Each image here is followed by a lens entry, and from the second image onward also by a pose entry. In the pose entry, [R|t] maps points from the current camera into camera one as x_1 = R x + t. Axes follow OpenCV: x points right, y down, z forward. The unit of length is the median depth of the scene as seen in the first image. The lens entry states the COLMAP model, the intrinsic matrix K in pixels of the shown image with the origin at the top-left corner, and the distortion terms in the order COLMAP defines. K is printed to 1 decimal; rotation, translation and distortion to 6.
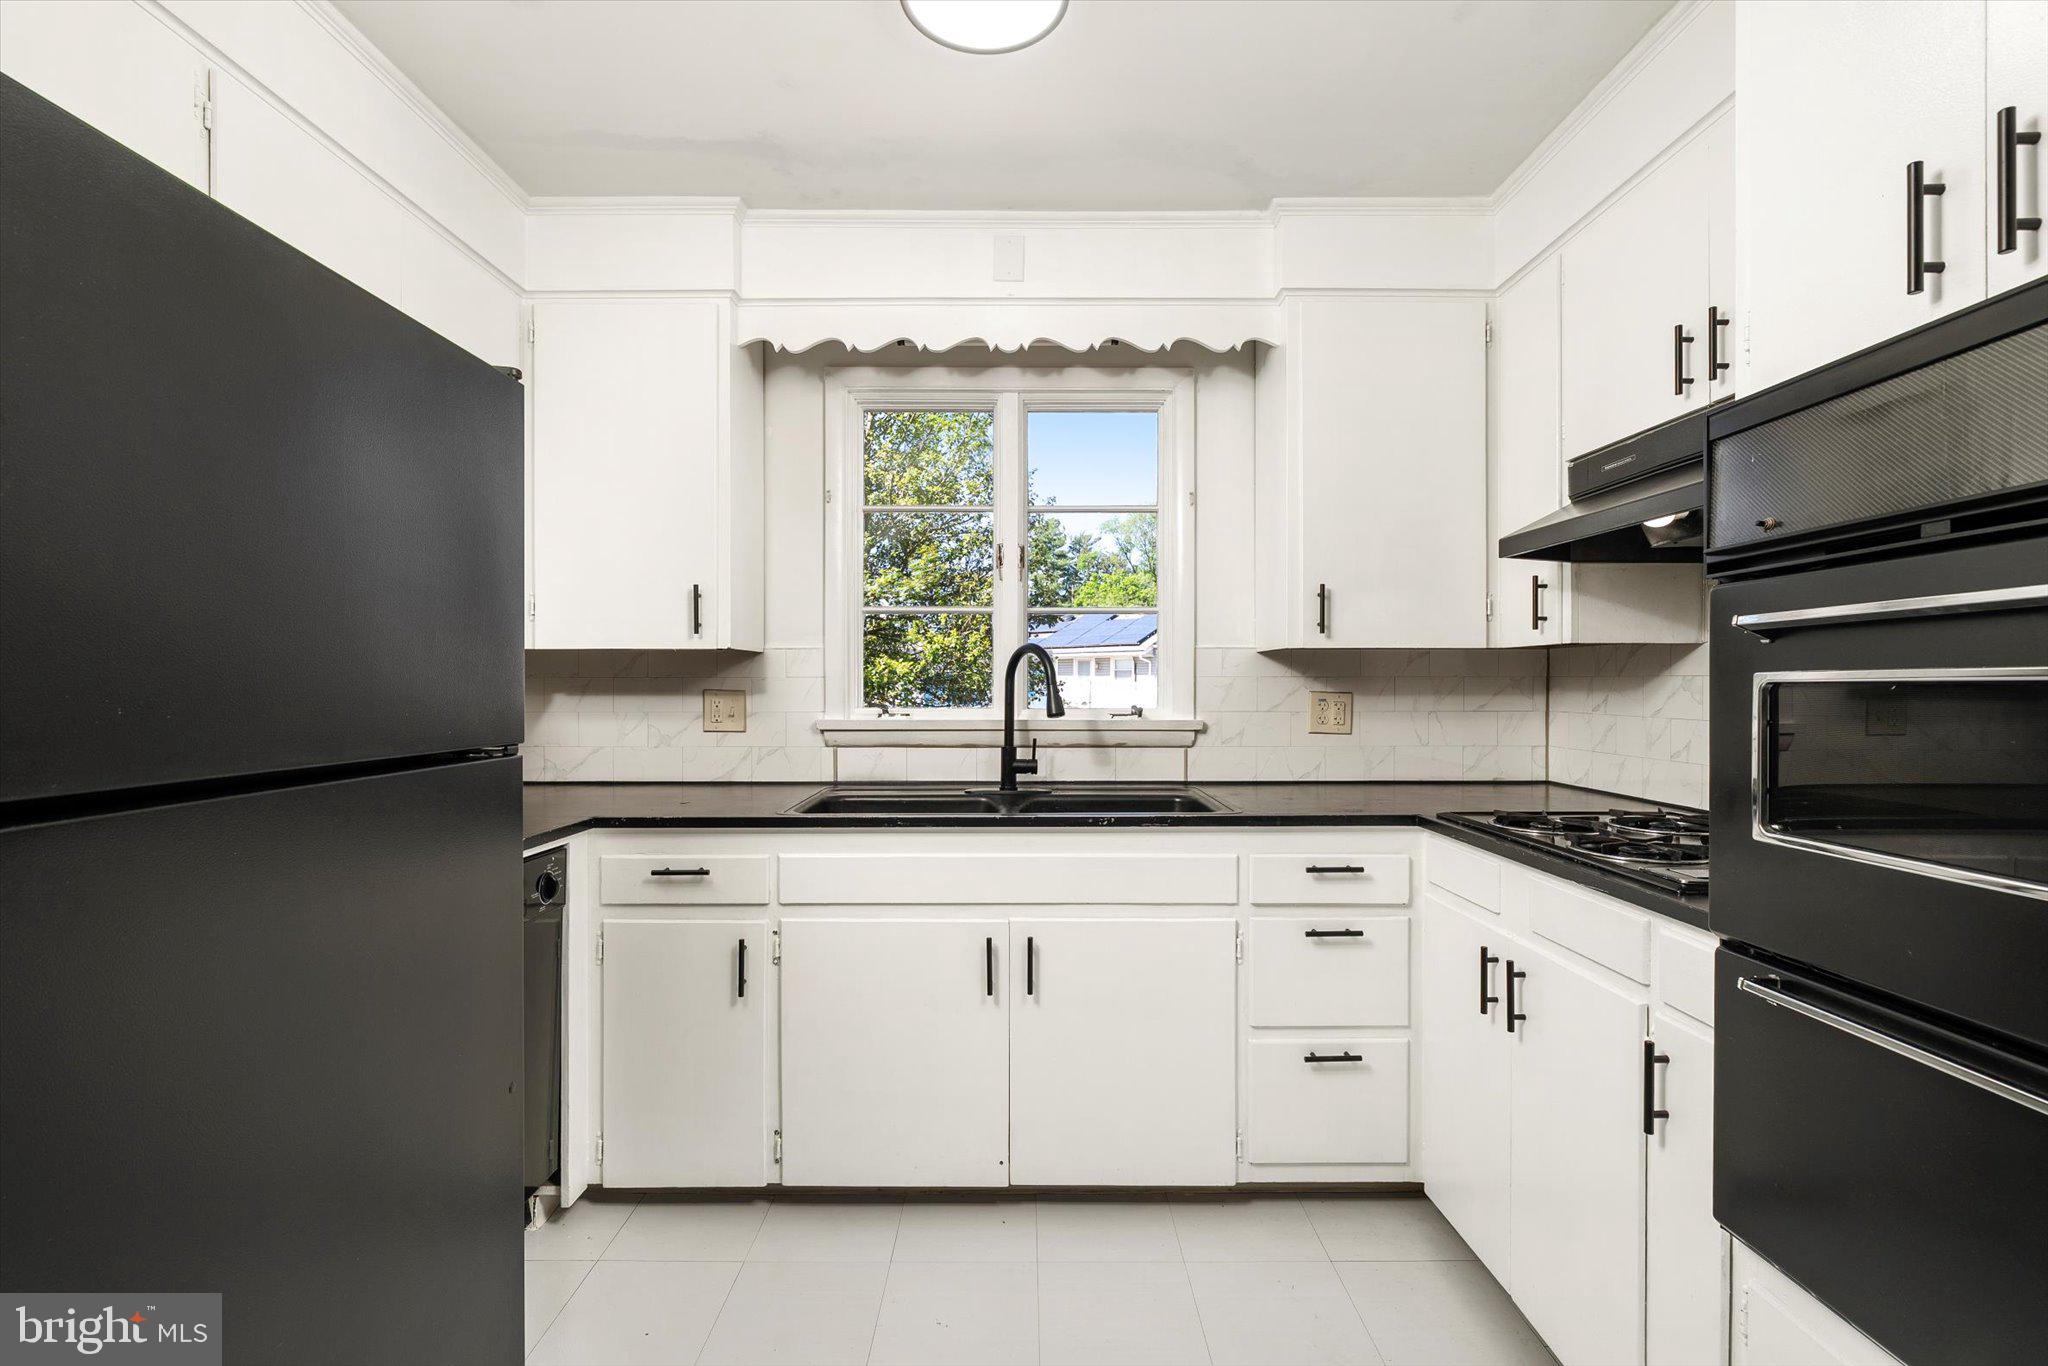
lens RADIAL K [[913.9, 0, 1028.2], [0, 913.9, 683.9], [0, 0, 1]] dist [-0.009963, -0.000042]
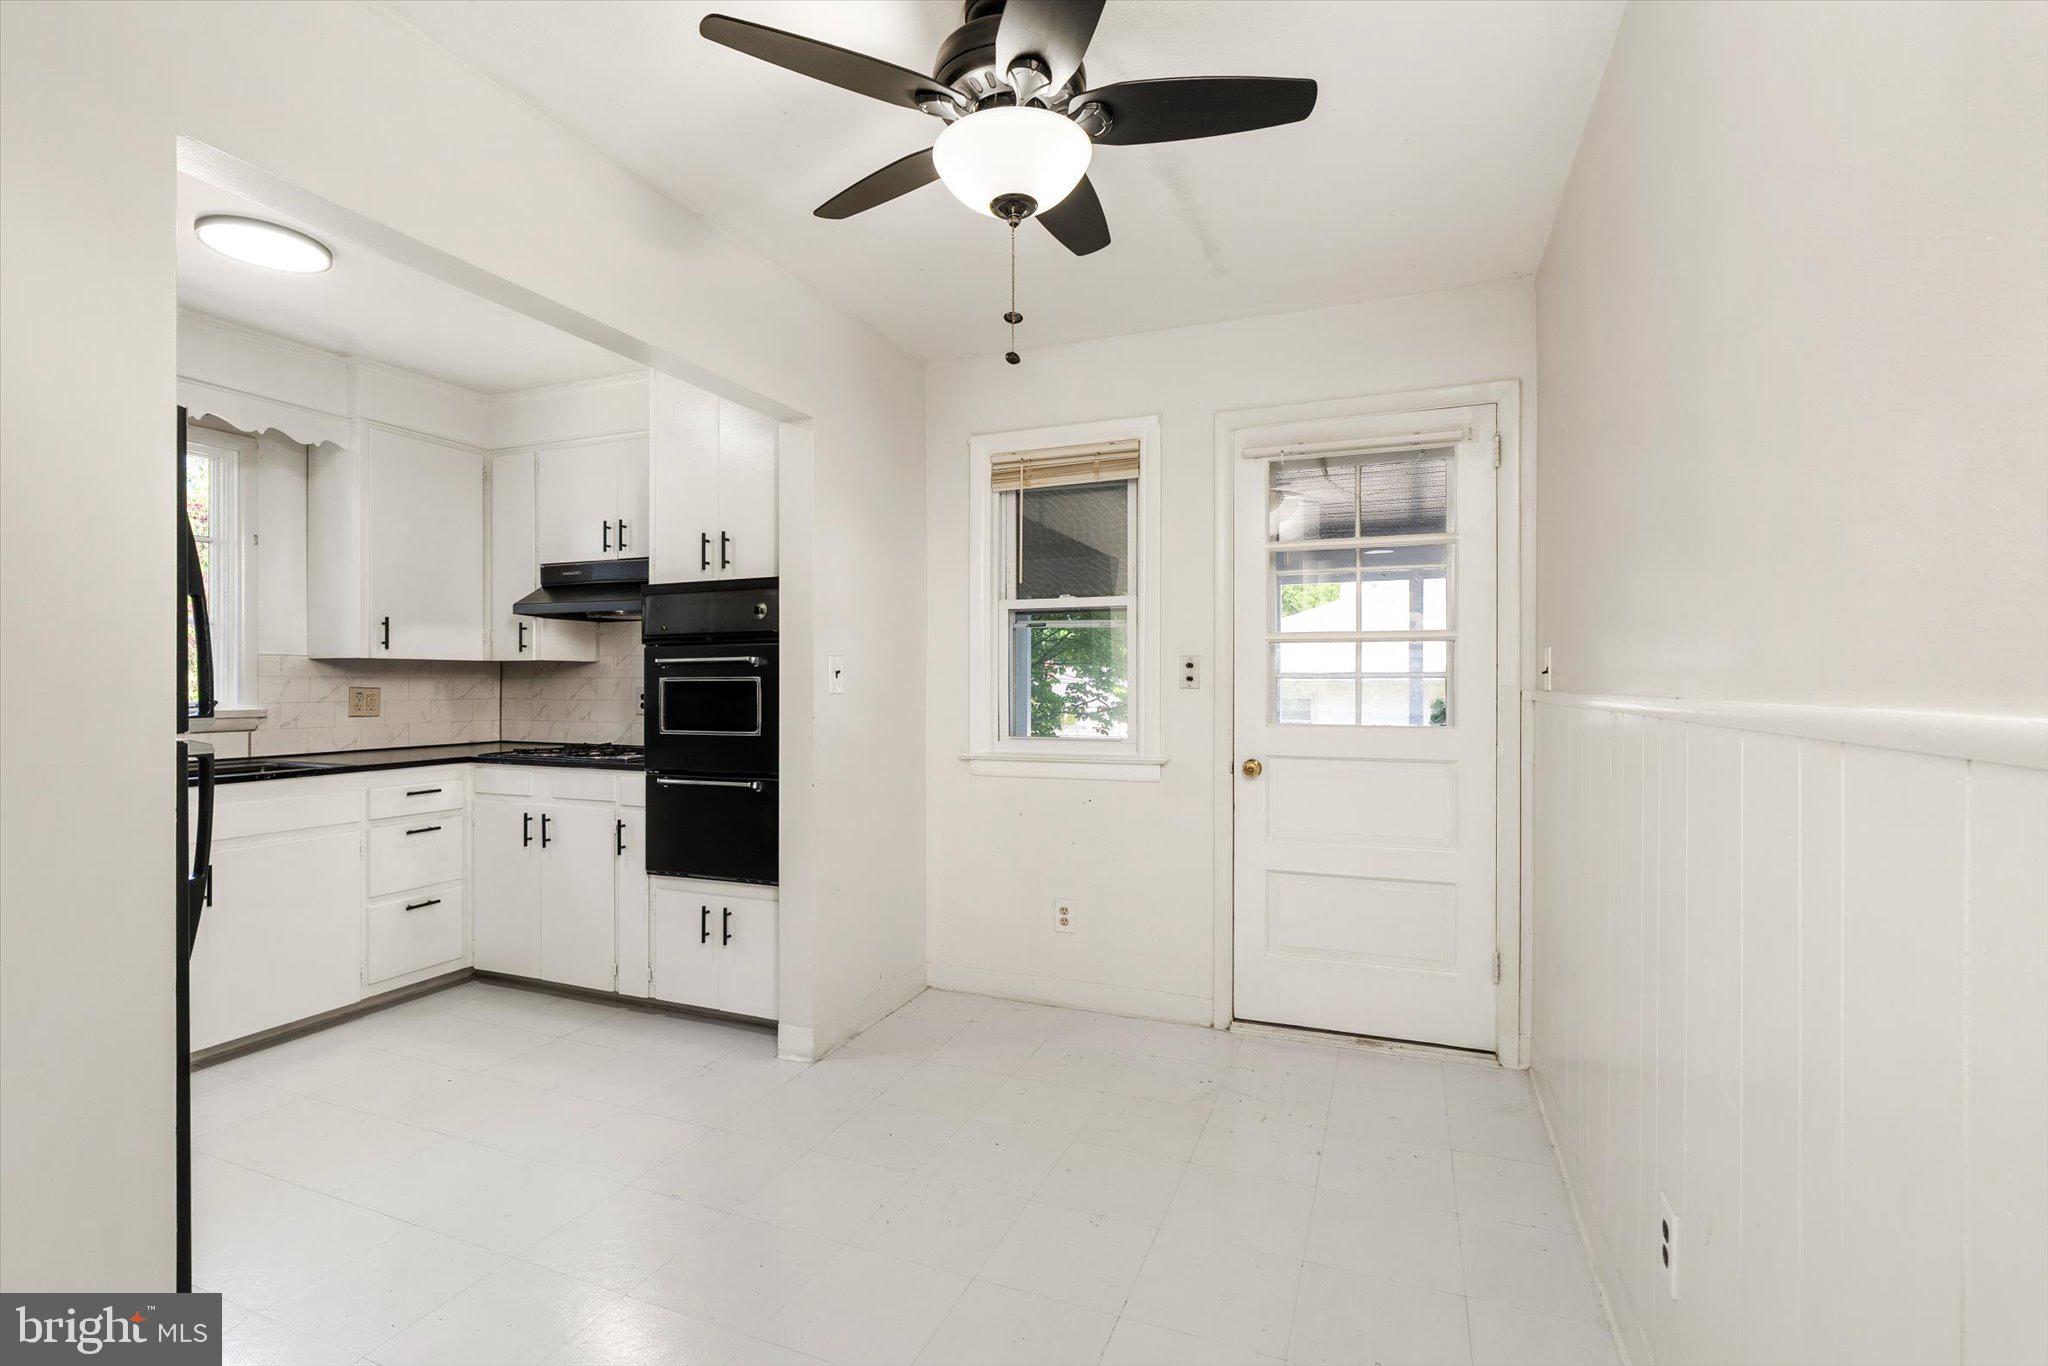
lens RADIAL K [[913.9, 0, 1025.4], [0, 913.9, 684.8], [0, 0, 1]] dist [-0.009963, -0.000042]
pose [[0.364460, 0.000891, 0.931218, -0.817353], [-0.002774, 0.999996, 0.000129, 0.002280], [-0.931215, -0.002631, 0.364461, -0.638747]]
